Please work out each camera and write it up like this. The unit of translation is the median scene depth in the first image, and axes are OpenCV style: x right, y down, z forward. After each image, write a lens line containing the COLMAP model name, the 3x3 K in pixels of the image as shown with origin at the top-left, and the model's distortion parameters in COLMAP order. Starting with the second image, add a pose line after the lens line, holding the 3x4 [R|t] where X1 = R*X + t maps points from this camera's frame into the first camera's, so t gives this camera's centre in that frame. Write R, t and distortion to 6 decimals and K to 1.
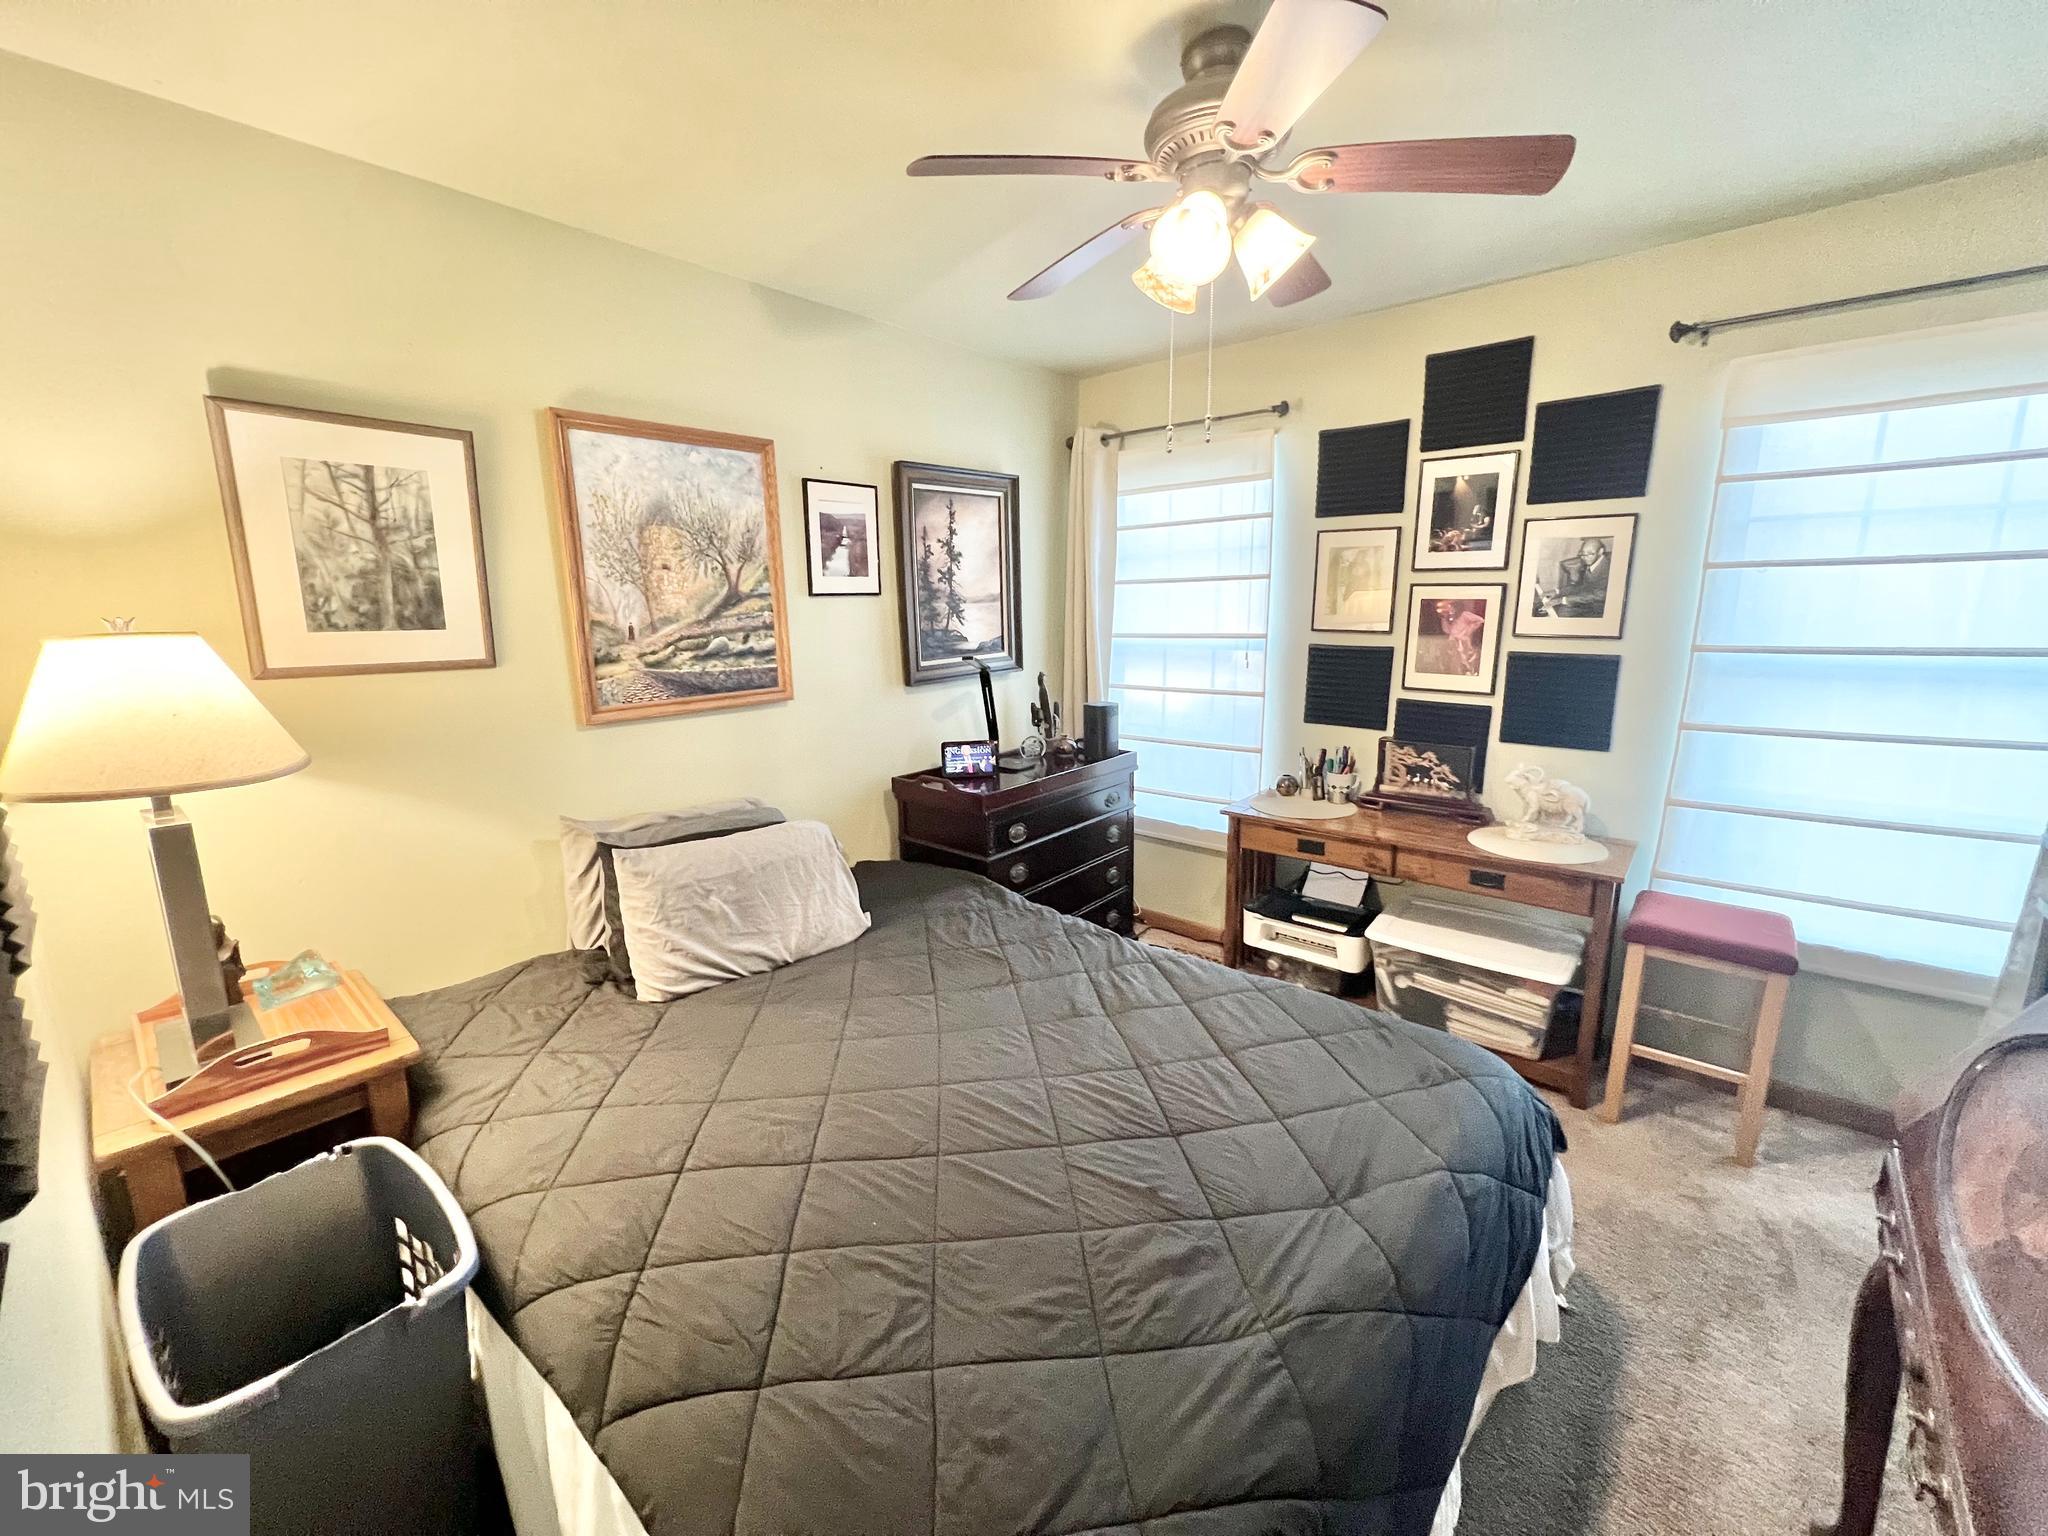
lens RADIAL K [[820.3, 0, 1014.8], [0, 820.3, 761.8], [0, 0, 1]] dist [-0.003645, 0.000447]
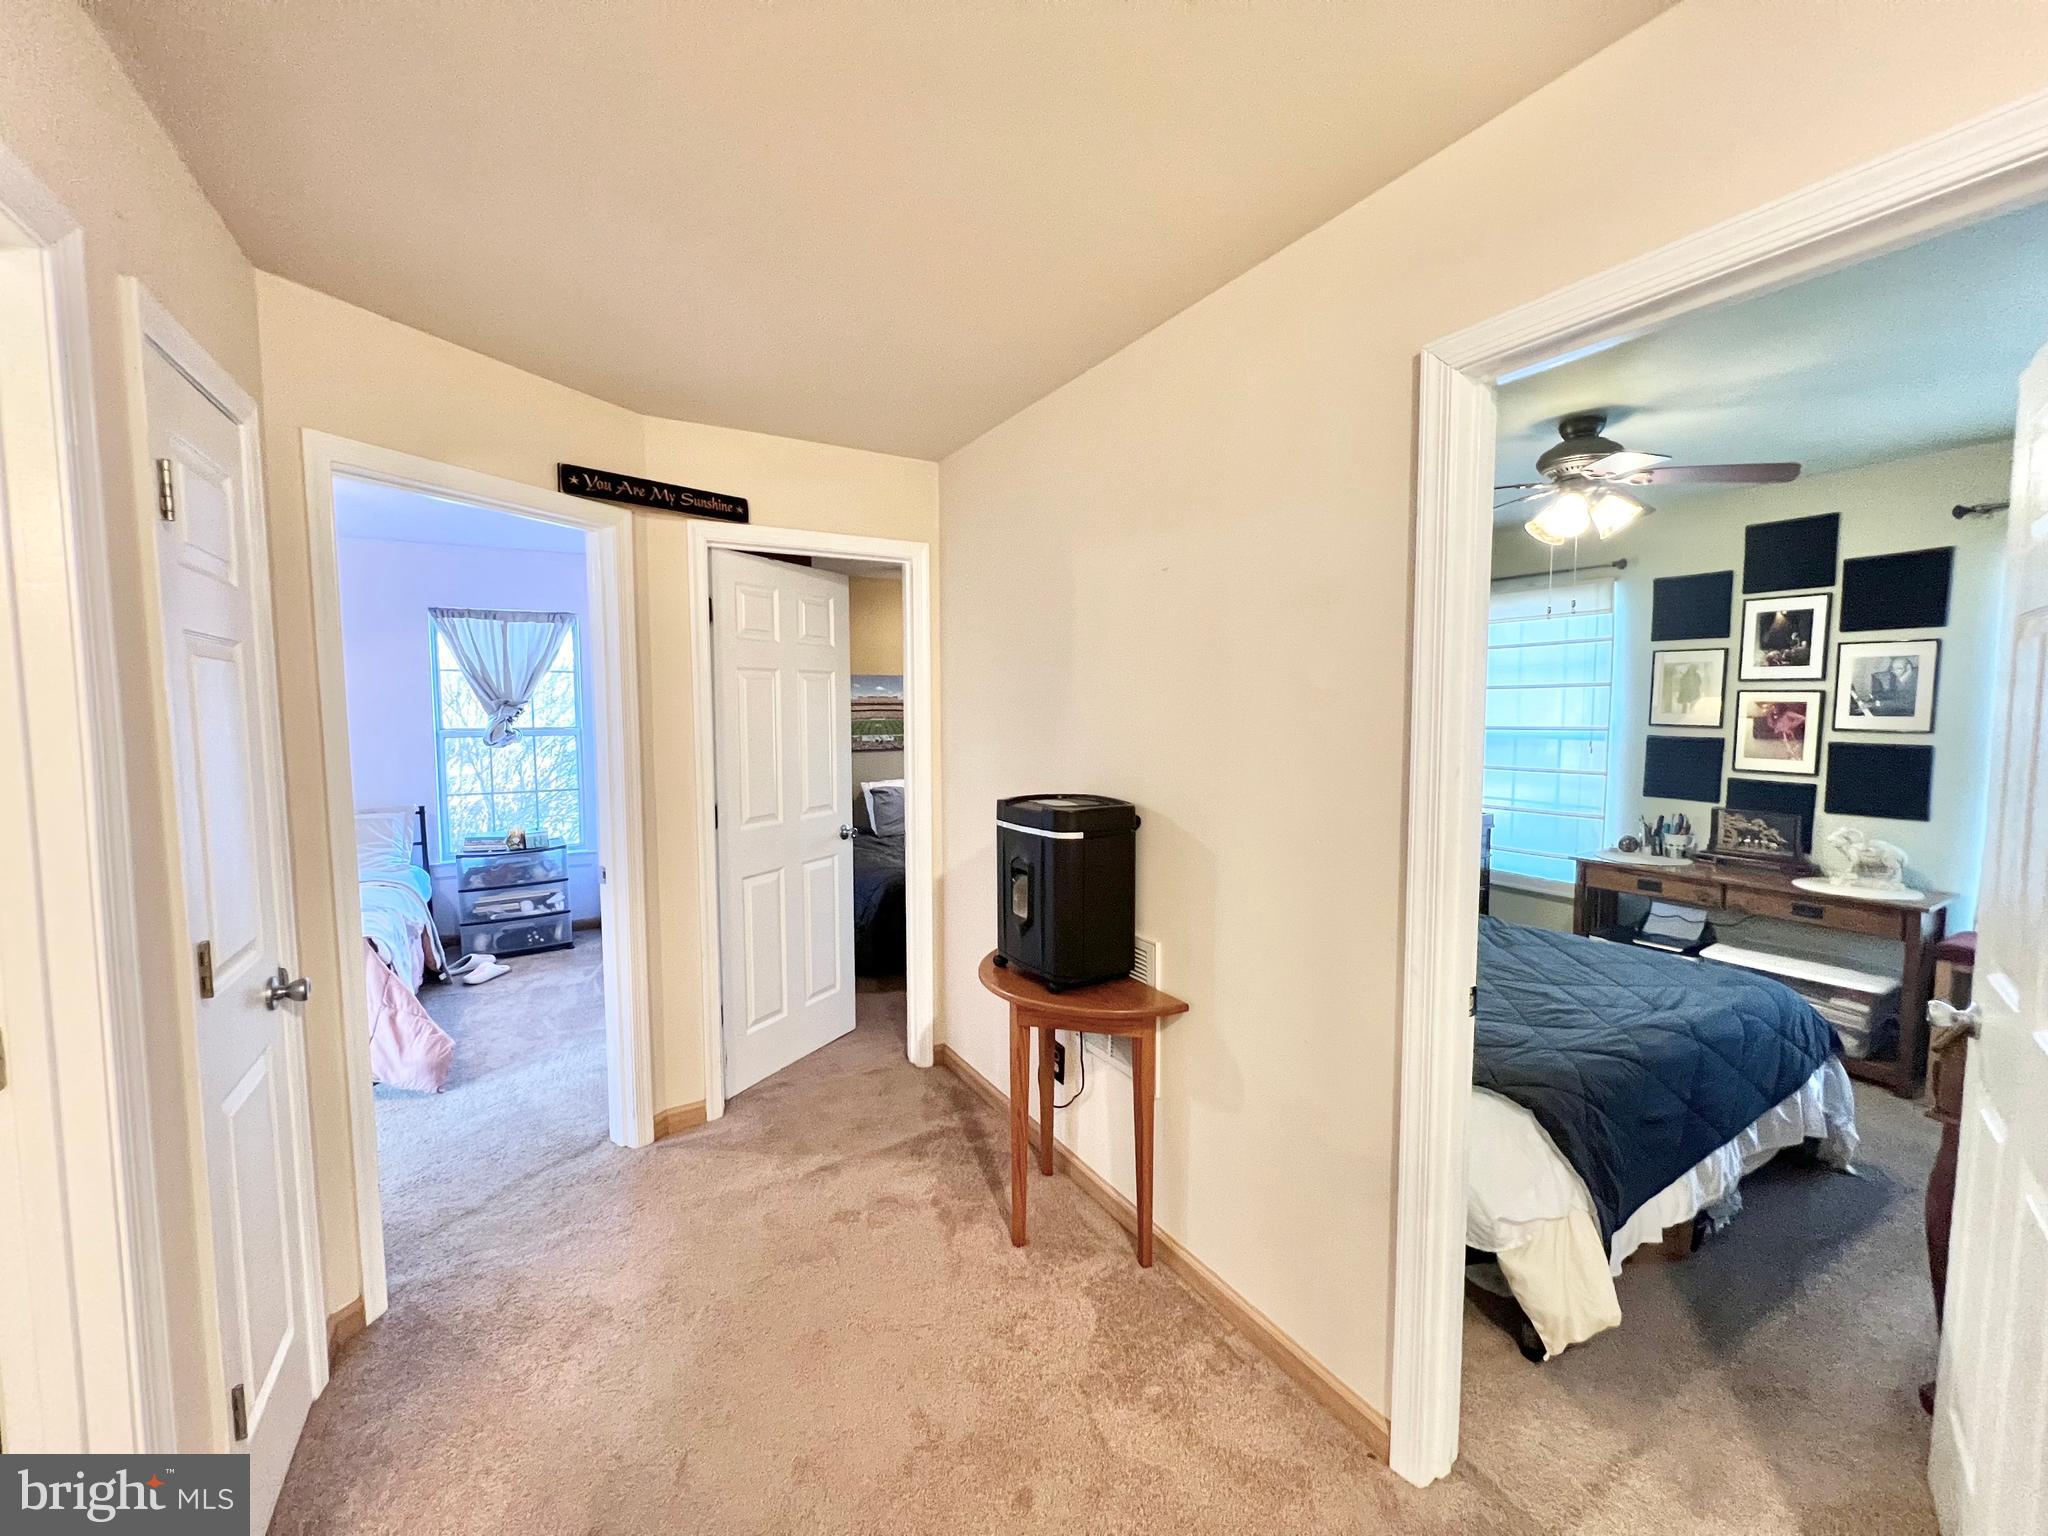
lens RADIAL K [[820.3, 0, 1014.8], [0, 820.3, 761.8], [0, 0, 1]] dist [-0.003645, 0.000447]
pose [[0.946628, 0.035079, -0.320413, -0.195749], [-0.074796, 0.990832, -0.112502, 0.134692], [0.313529, 0.130463, 0.940574, -0.600680]]
